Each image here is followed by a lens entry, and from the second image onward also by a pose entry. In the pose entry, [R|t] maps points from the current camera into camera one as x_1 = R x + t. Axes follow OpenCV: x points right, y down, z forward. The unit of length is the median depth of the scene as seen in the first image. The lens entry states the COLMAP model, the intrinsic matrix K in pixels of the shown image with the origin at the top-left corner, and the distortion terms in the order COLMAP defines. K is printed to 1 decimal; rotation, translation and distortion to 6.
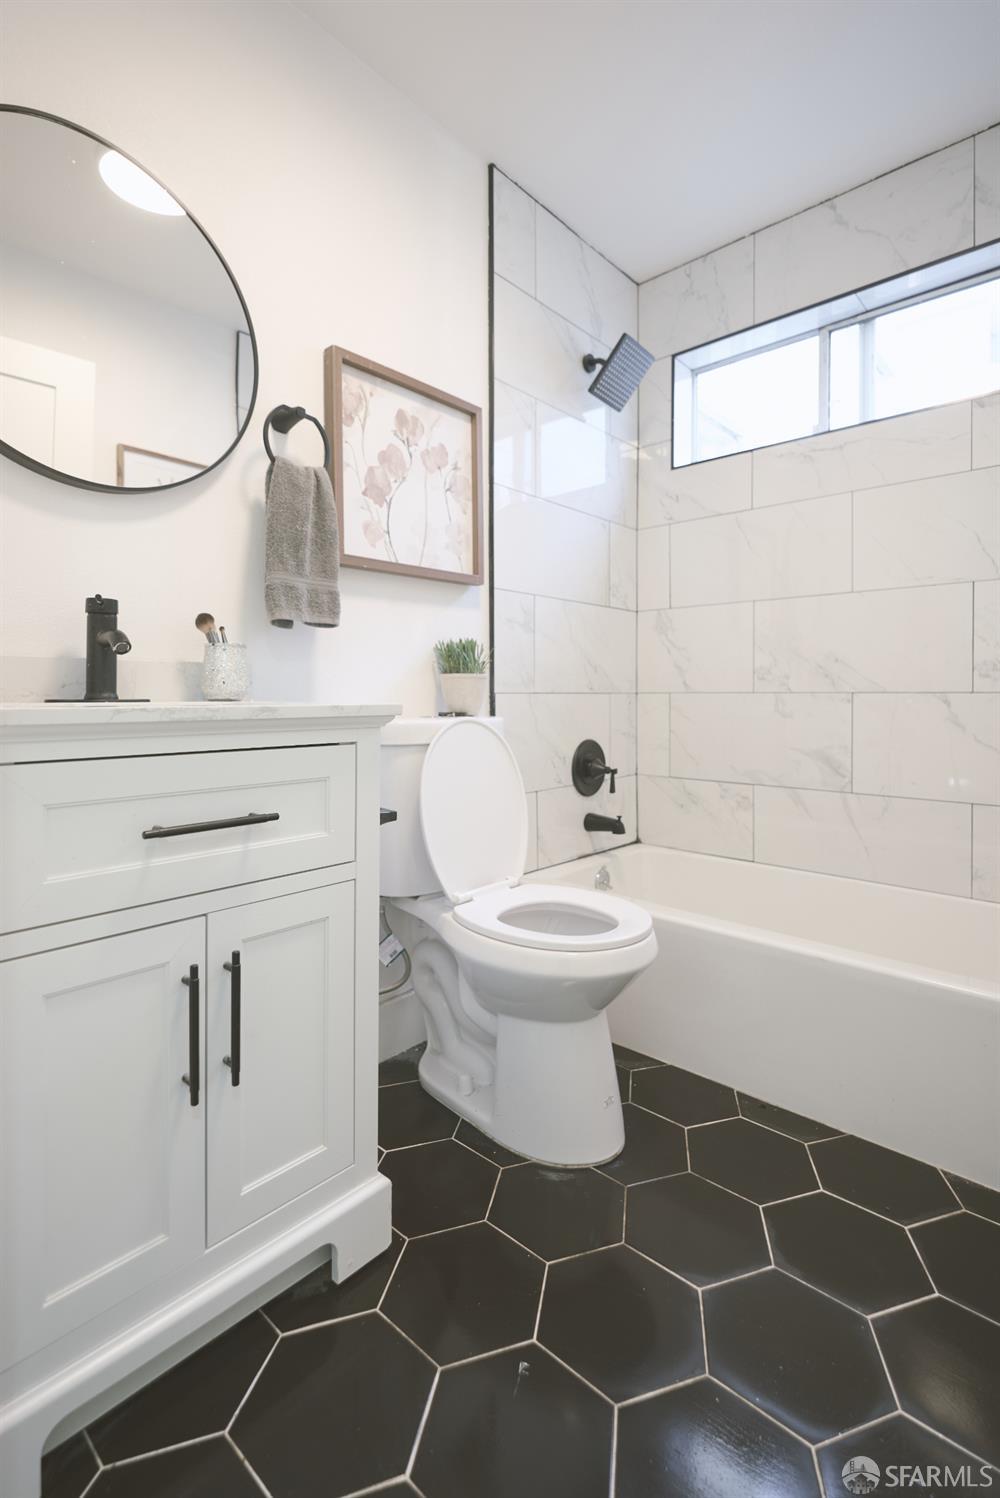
lens RADIAL K [[689.1, 0, 472.9], [0, 689.1, 689.3], [0, 0, 1]] dist [0.001026, -0.001716]
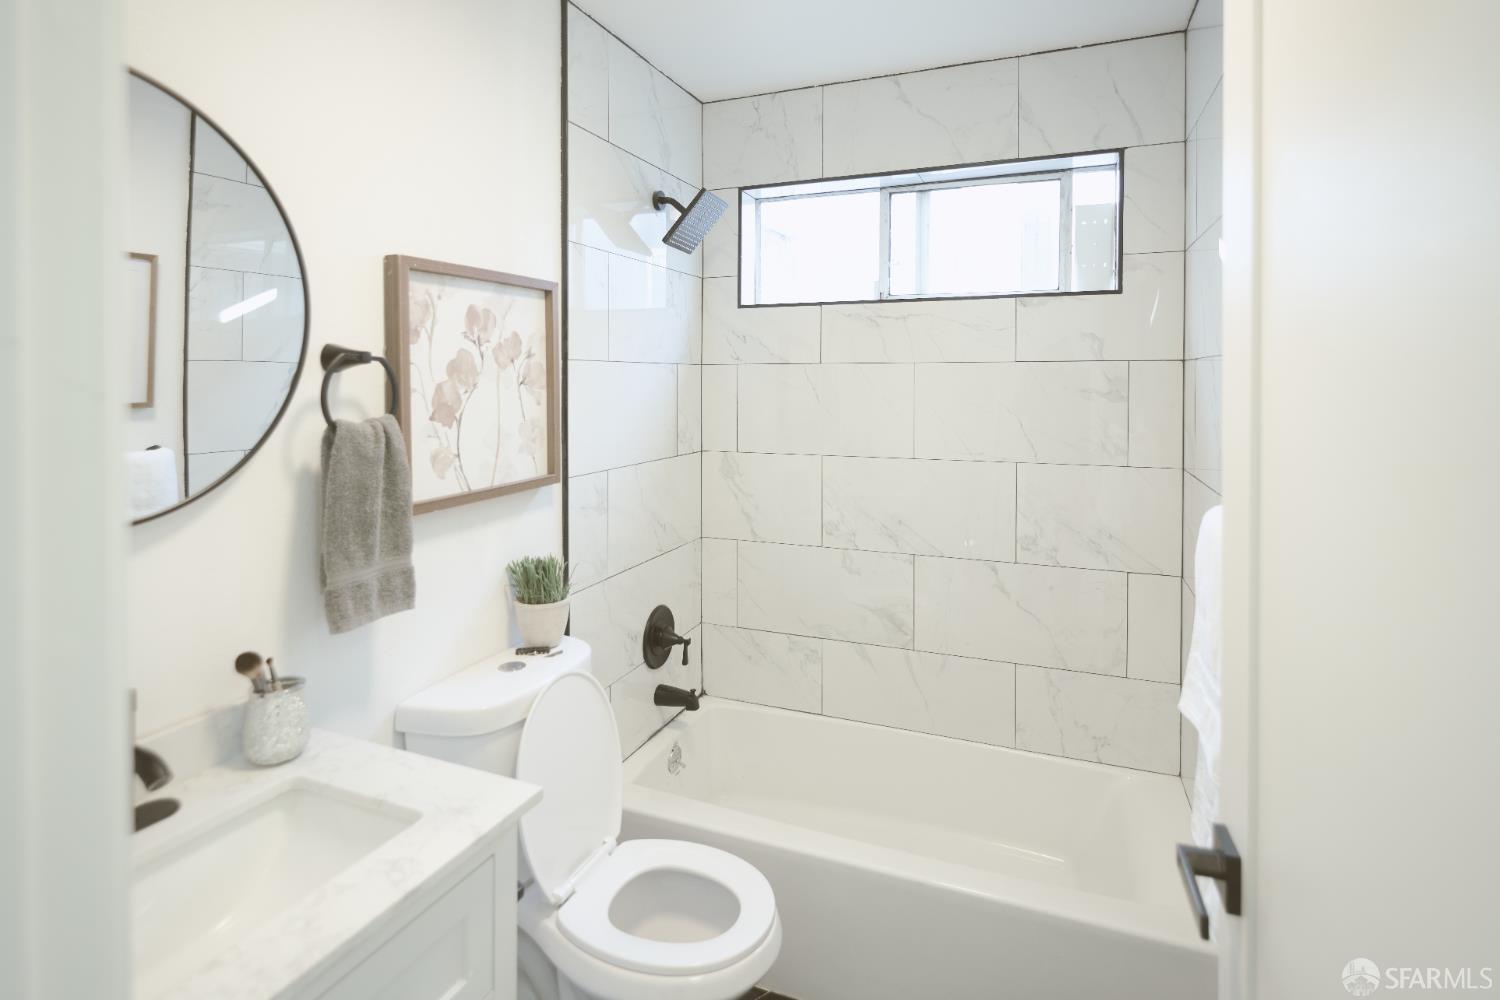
lens RADIAL K [[766.9, 0, 735.9], [0, 766.9, 426.7], [0, 0, 1]] dist [-0.008051, -0.000870]
pose [[0.941405, -0.007094, 0.337205, -0.088944], [0.004662, 0.999957, 0.008023, -0.200634], [-0.337247, -0.005981, 0.941397, 0.009030]]
